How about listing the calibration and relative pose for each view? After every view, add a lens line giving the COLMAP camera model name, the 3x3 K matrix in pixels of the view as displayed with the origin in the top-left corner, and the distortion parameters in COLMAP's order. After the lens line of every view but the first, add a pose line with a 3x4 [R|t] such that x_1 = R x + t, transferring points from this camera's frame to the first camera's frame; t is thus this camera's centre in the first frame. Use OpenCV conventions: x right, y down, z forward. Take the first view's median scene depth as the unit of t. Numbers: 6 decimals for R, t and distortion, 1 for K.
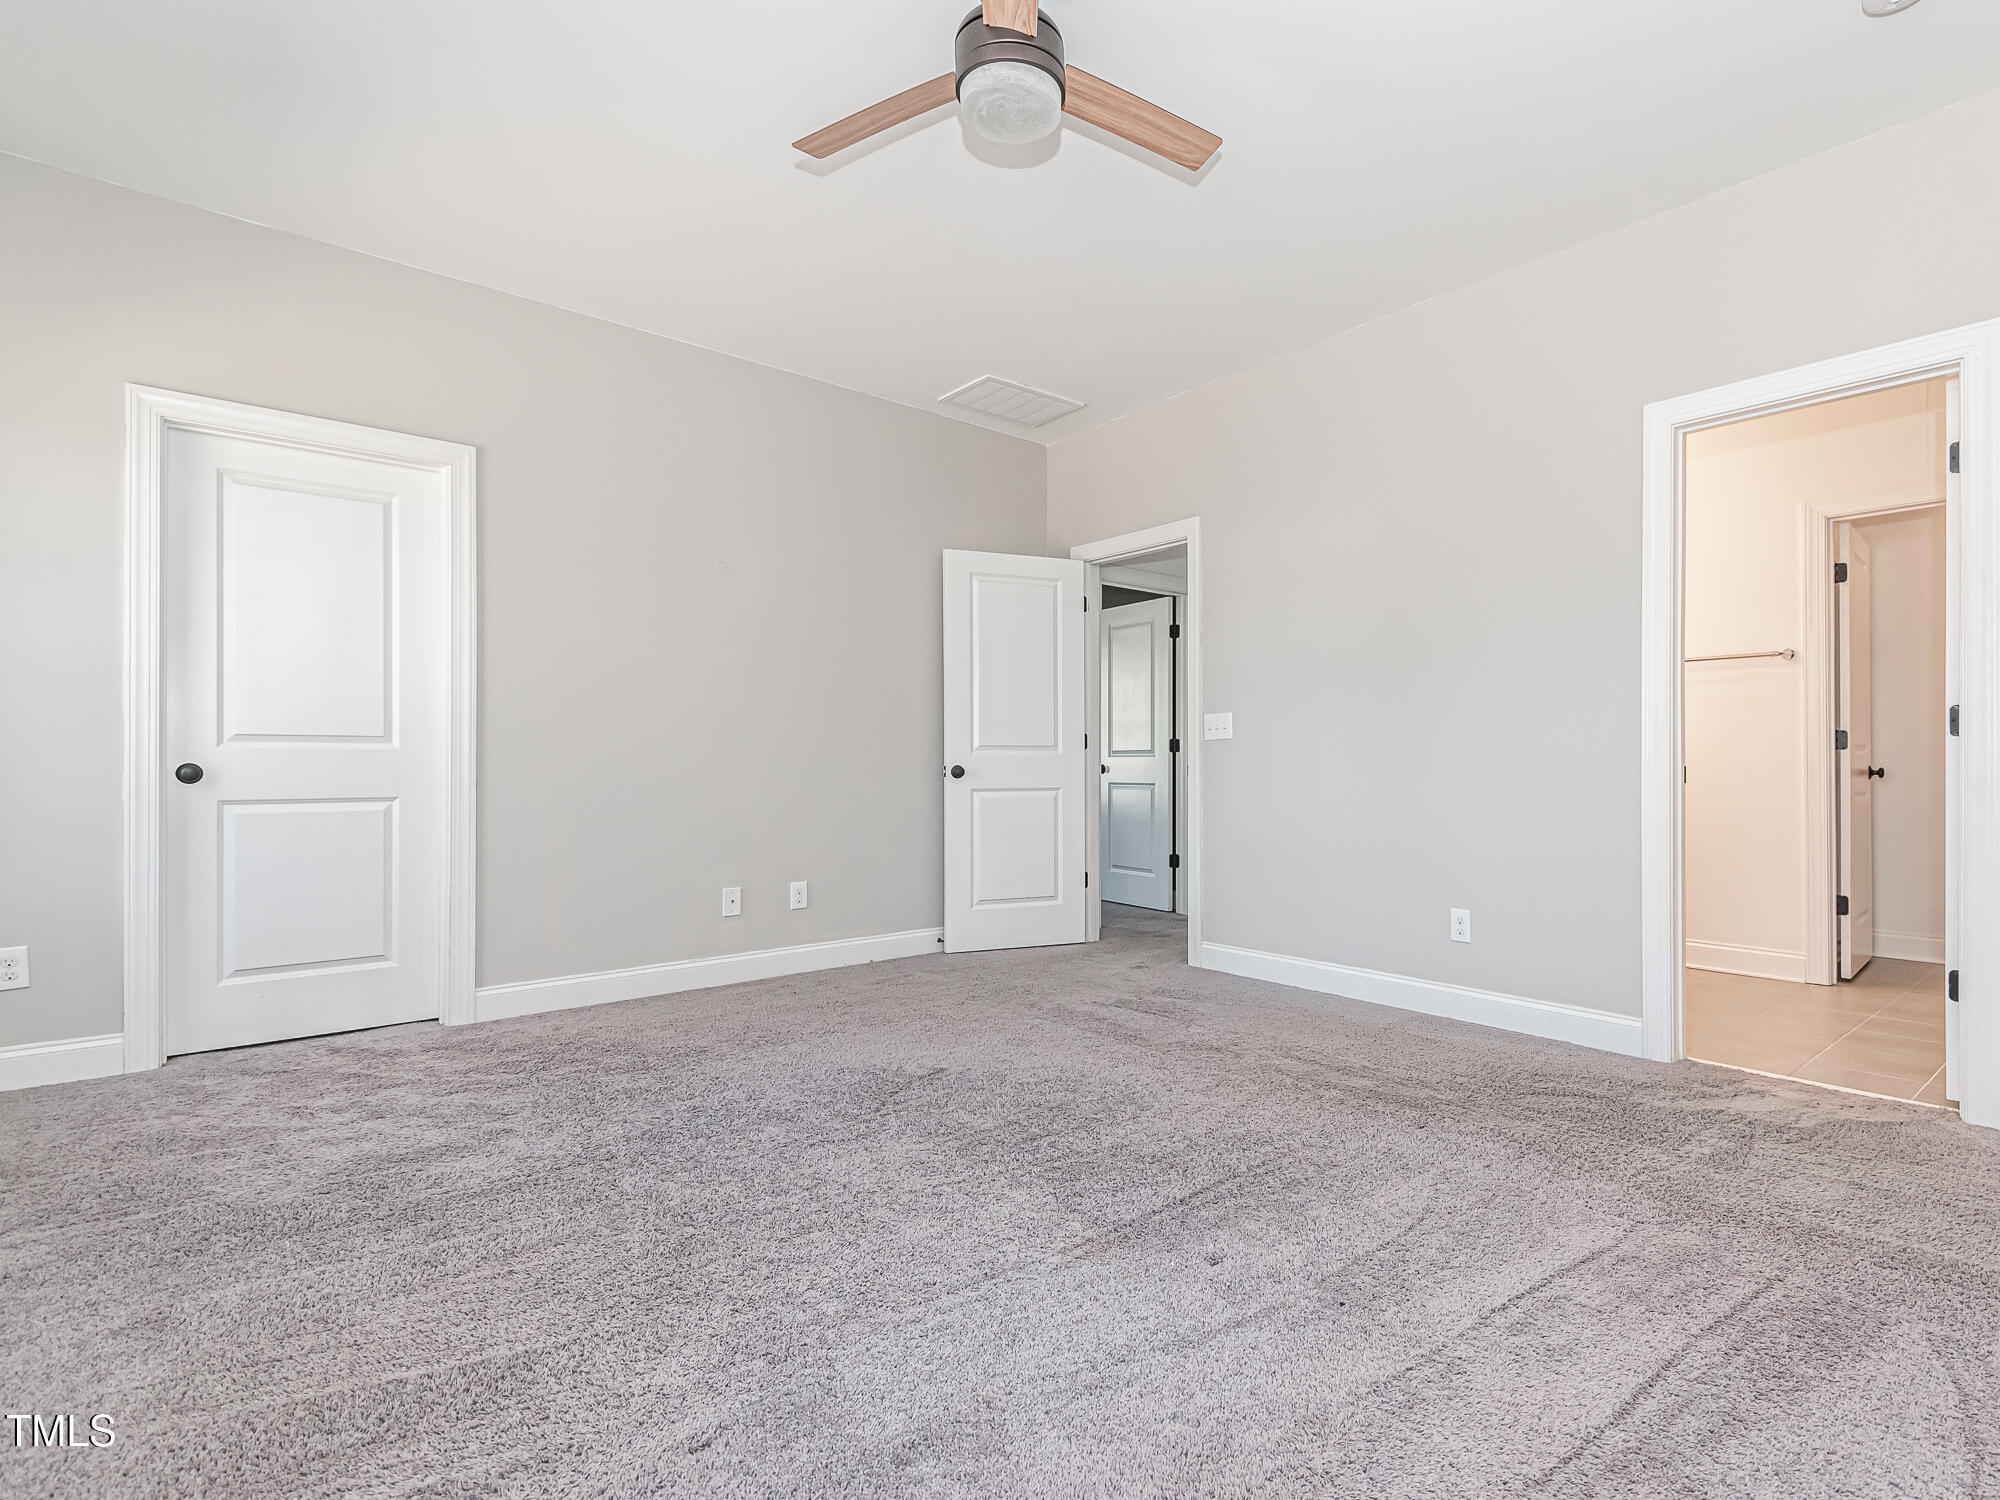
lens RADIAL K [[1017.3, 0, 1006.9], [0, 1017.3, 761.3], [0, 0, 1]] dist [0.040343, -0.025933]
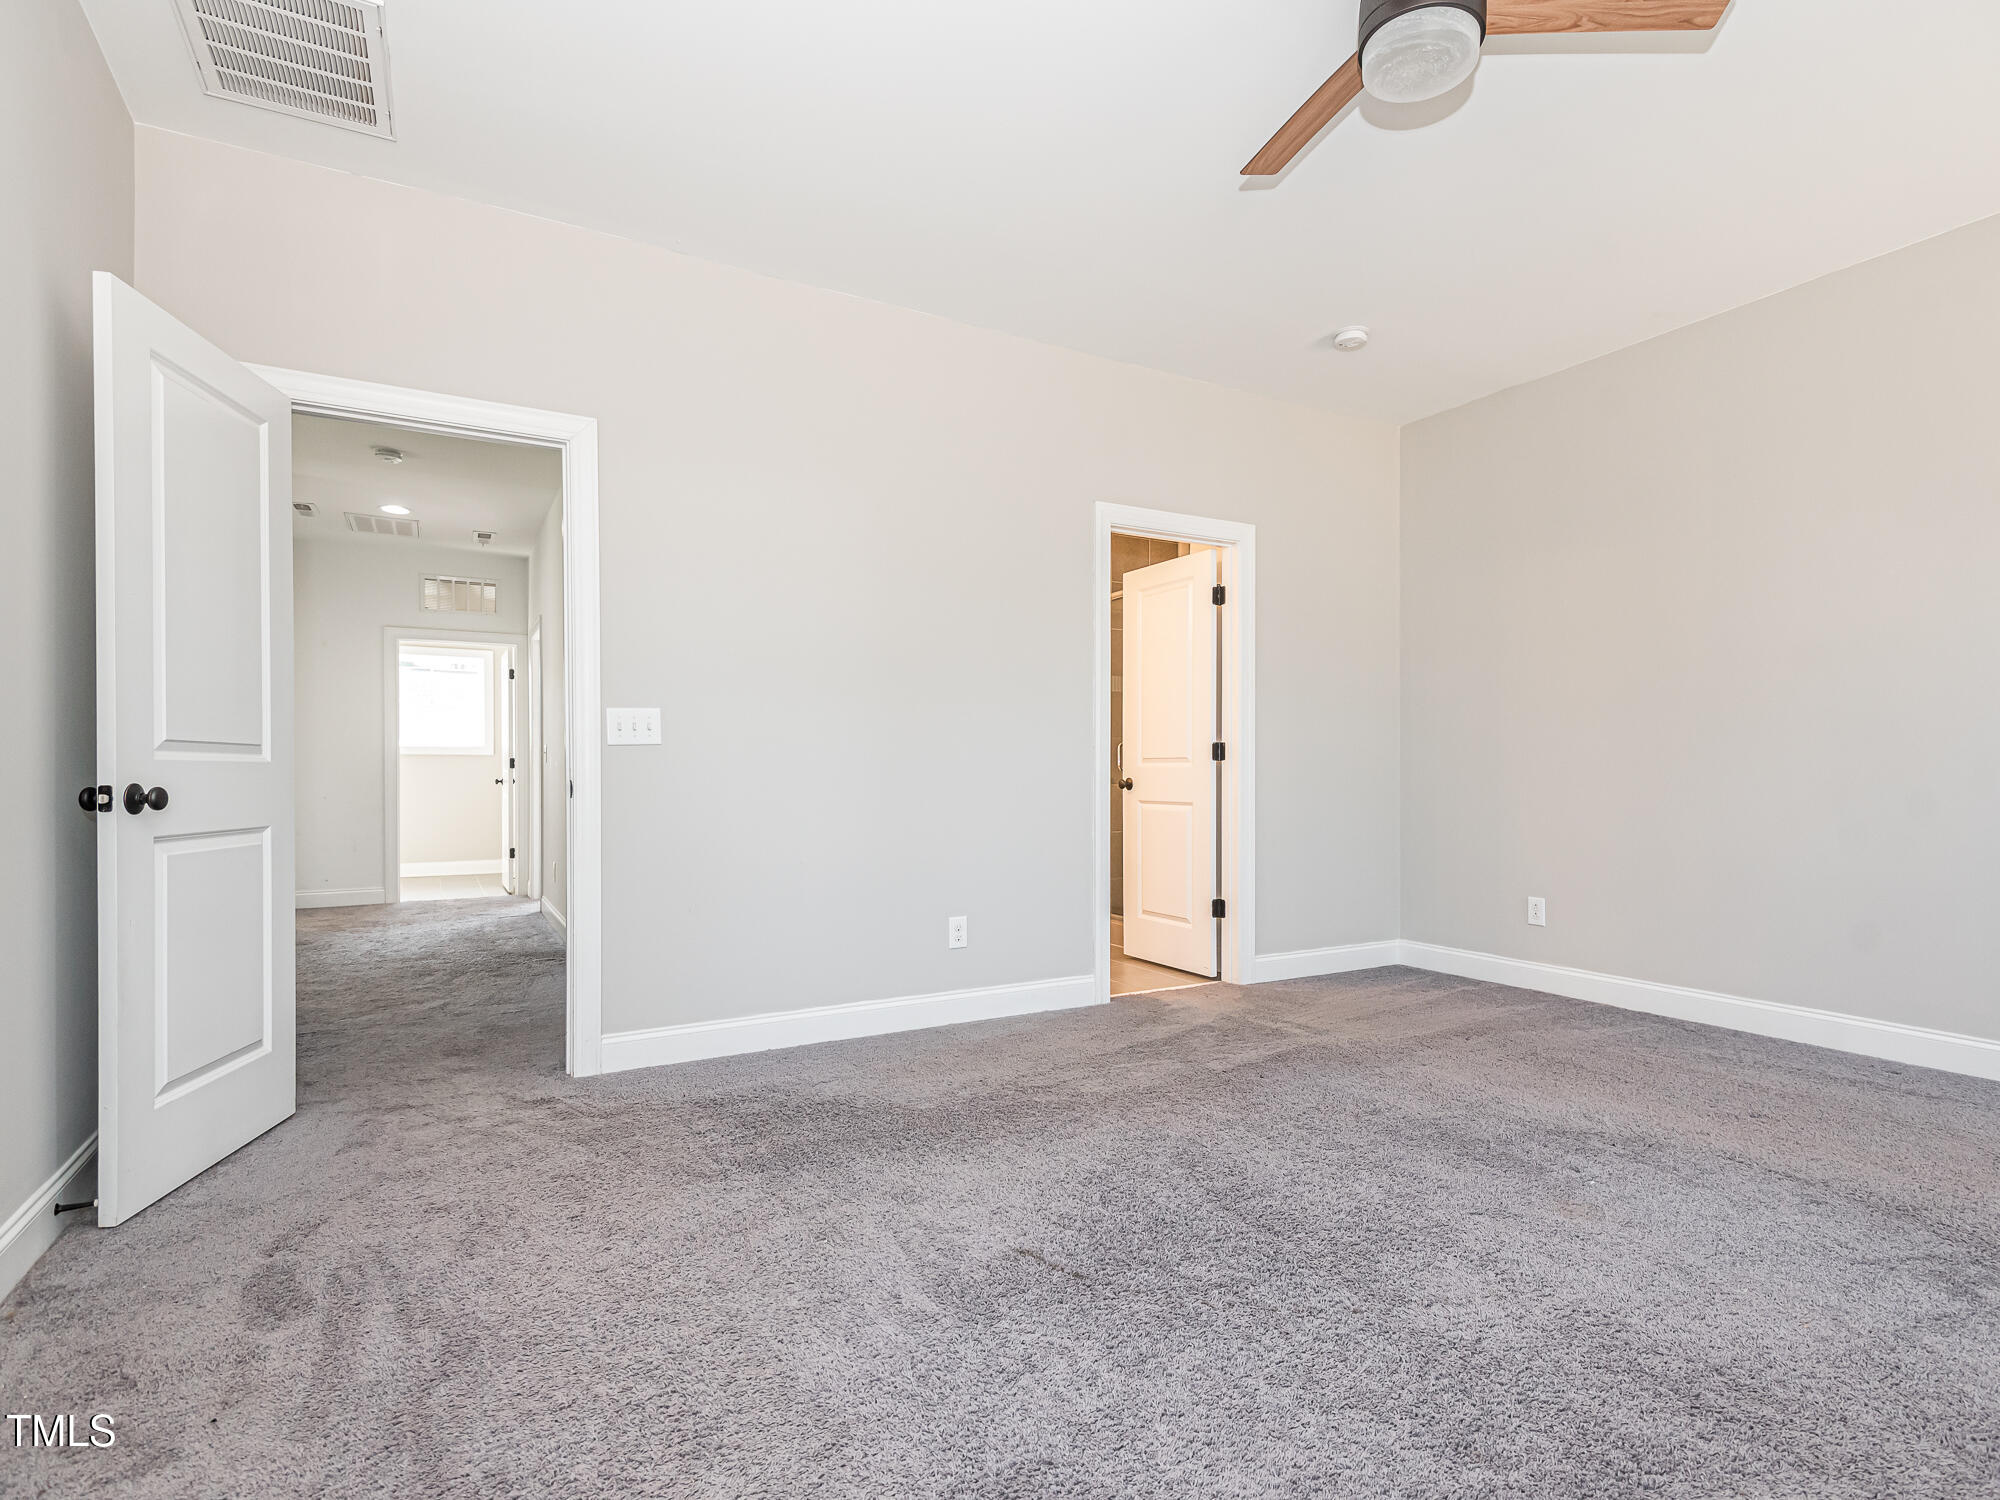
lens RADIAL K [[1017.3, 0, 1006.9], [0, 1017.3, 761.3], [0, 0, 1]] dist [0.040343, -0.025933]
pose [[0.155220, 0.019383, 0.987690, -0.458751], [0.004419, 0.999784, -0.020314, 0.005525], [-0.987870, 0.007518, 0.155100, 0.624041]]
